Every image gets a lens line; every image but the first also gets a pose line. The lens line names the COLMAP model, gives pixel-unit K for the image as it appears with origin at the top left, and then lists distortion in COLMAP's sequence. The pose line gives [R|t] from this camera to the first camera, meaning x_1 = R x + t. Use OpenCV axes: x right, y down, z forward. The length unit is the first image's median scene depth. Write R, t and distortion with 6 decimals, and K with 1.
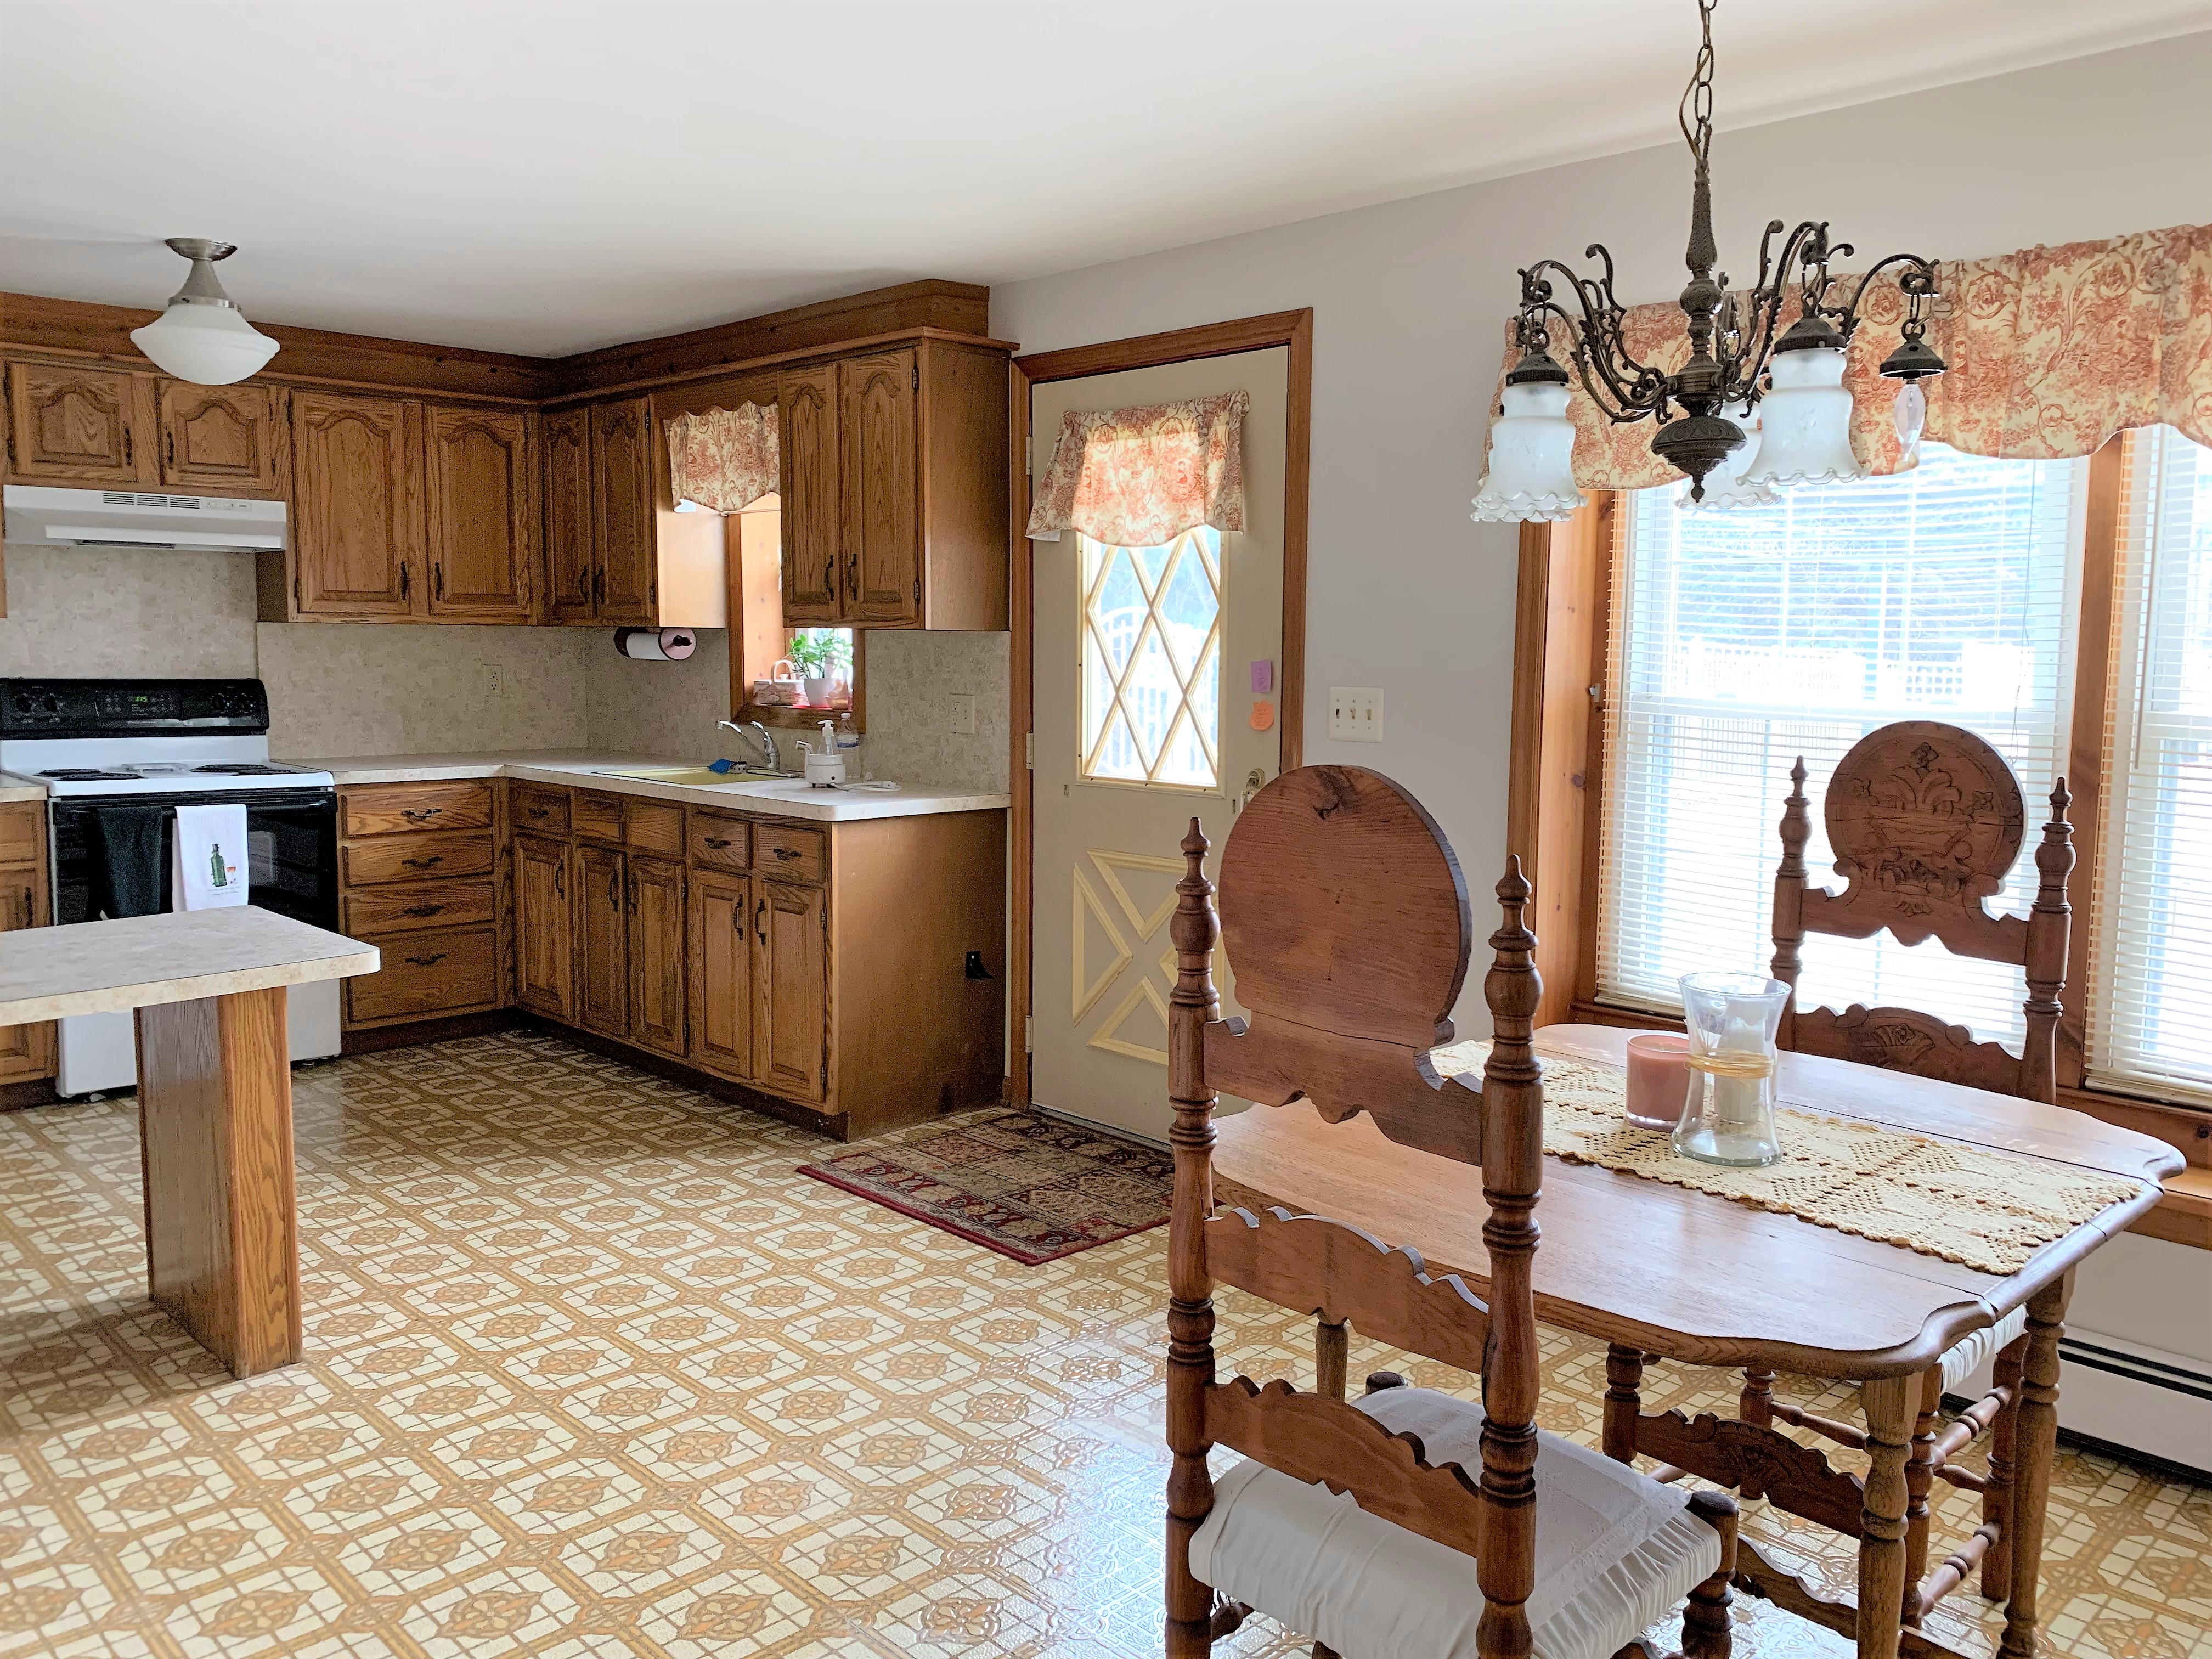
lens RADIAL K [[1692.0, 0, 1189.0], [0, 1692.0, 847.5], [0, 0, 1]] dist [0.018530, -0.023766]
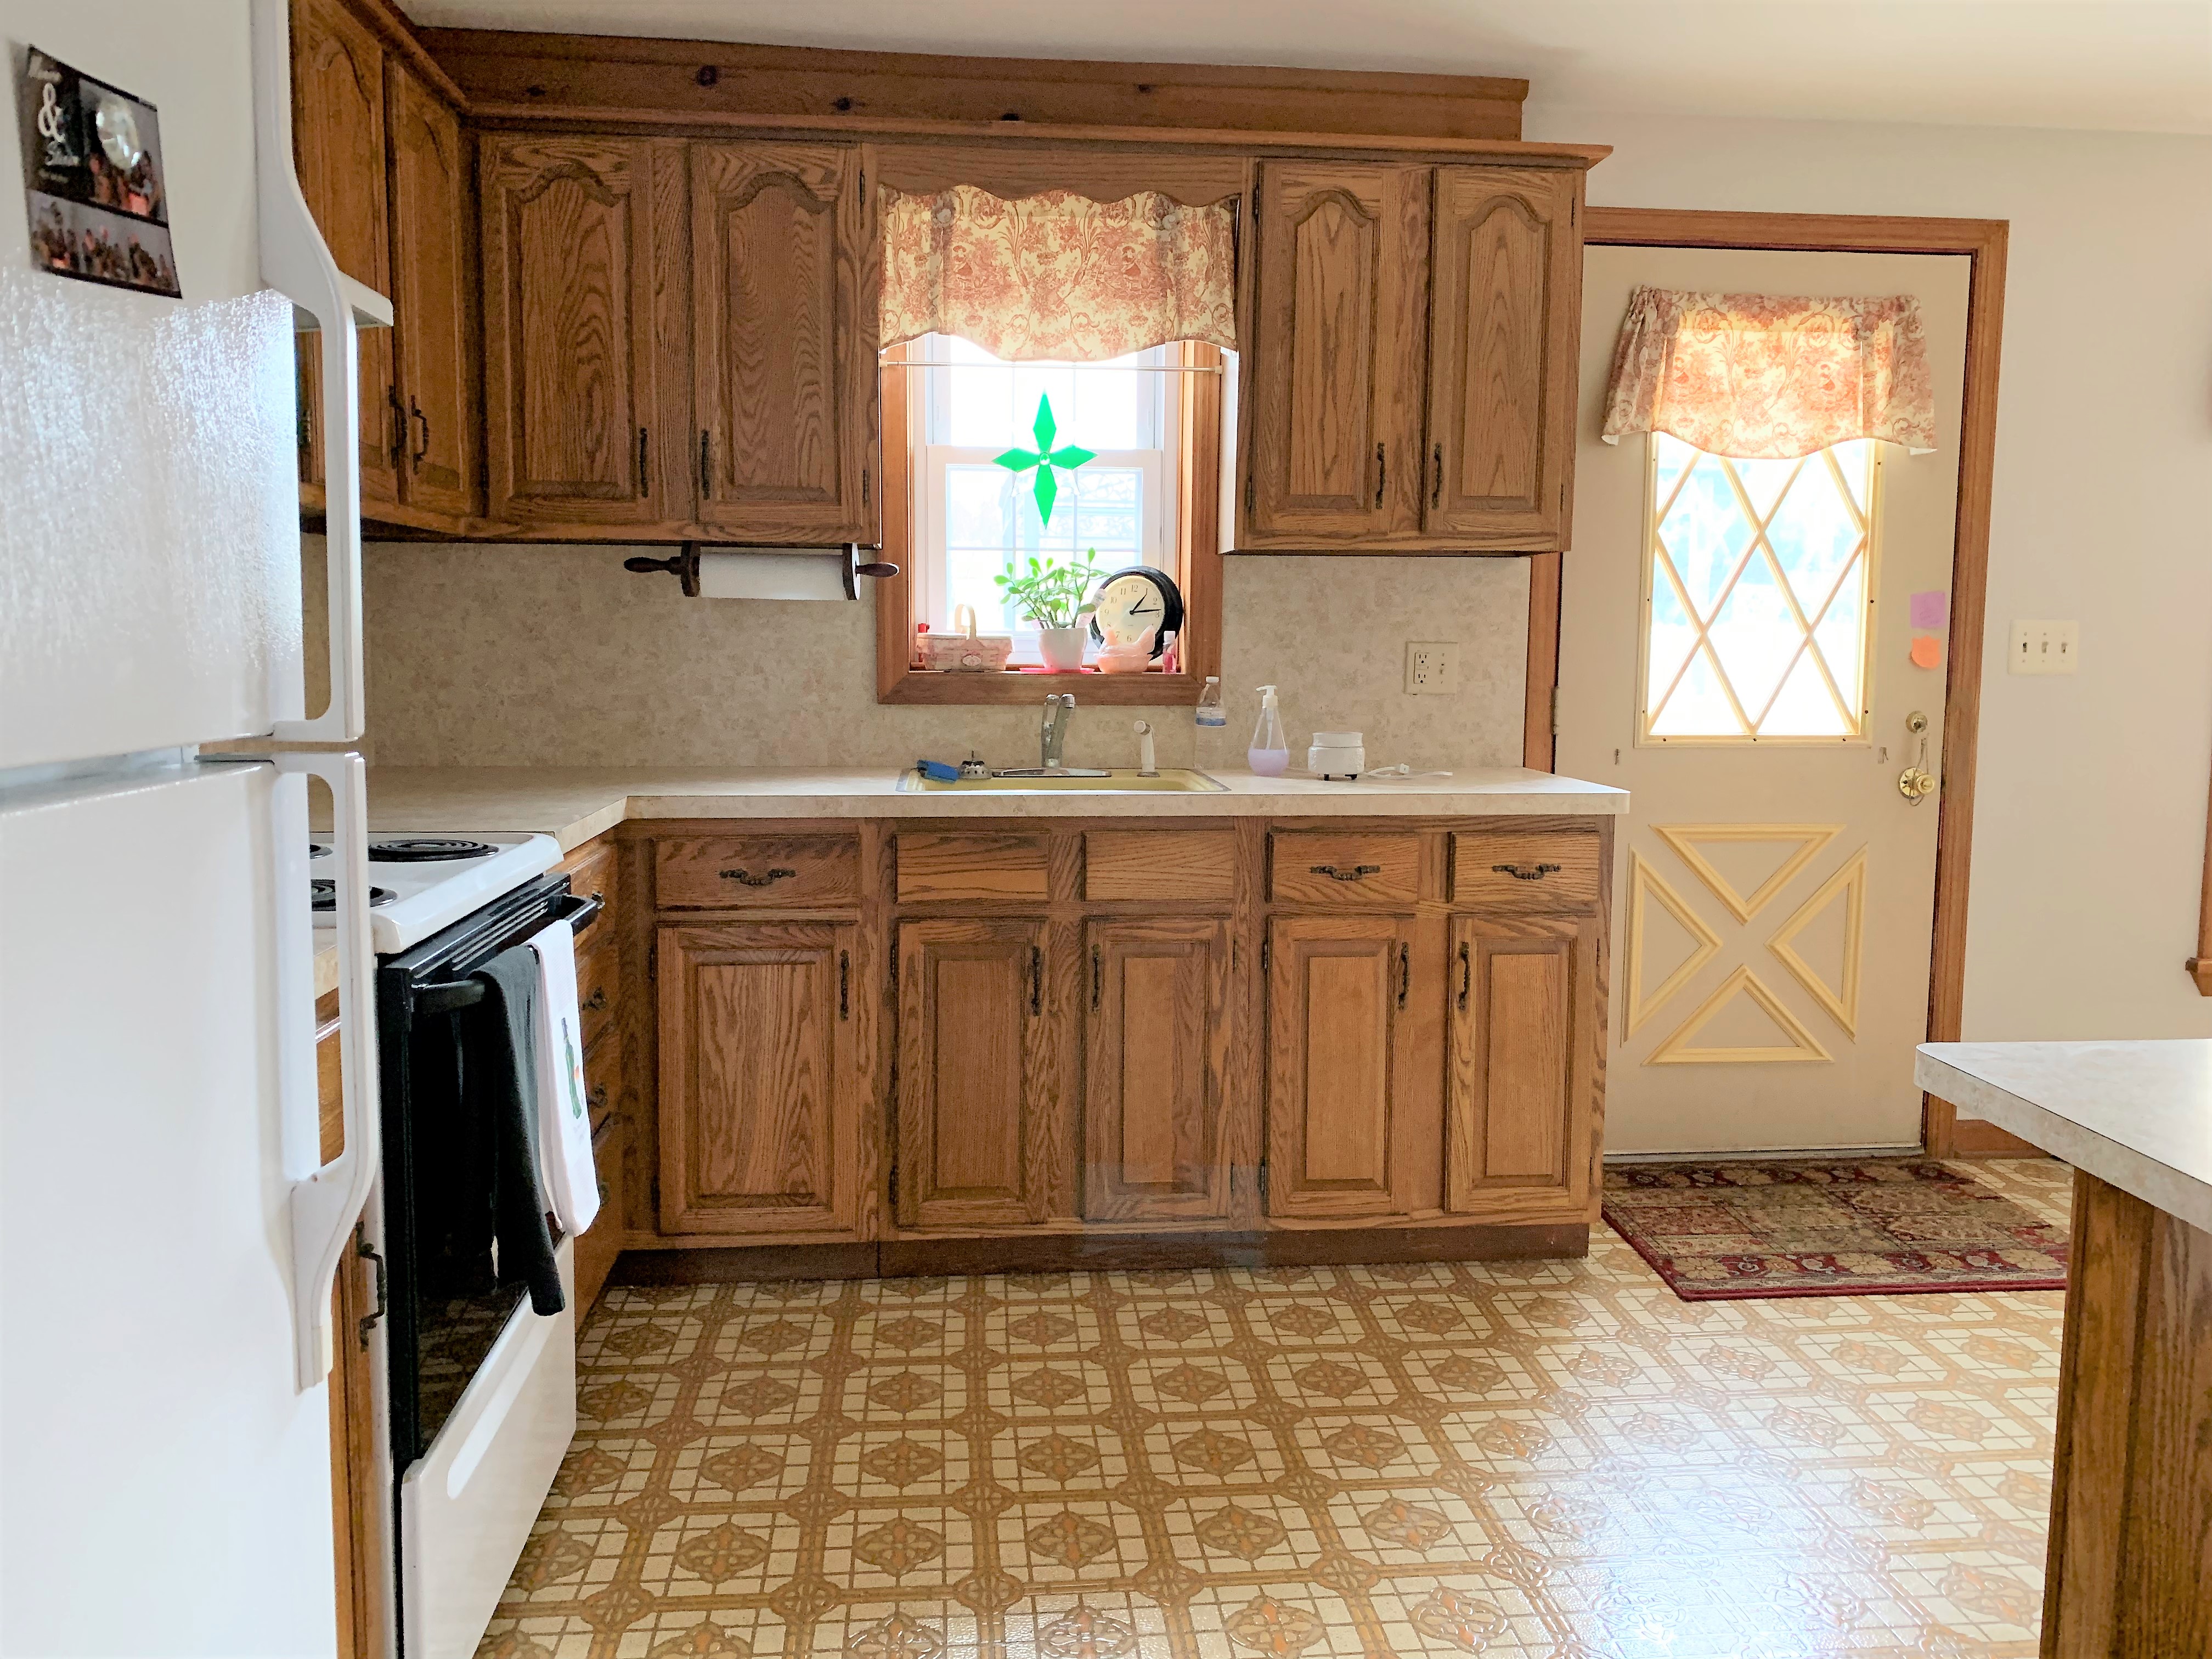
lens RADIAL K [[1692.0, 0, 1103.4], [0, 1692.0, 817.2], [0, 0, 1]] dist [0.018530, -0.023766]
pose [[0.649250, -0.089684, 0.755269, -0.886779], [0.092518, 0.994962, 0.038616, -0.061202], [-0.754927, 0.044804, 0.654277, 0.686016]]
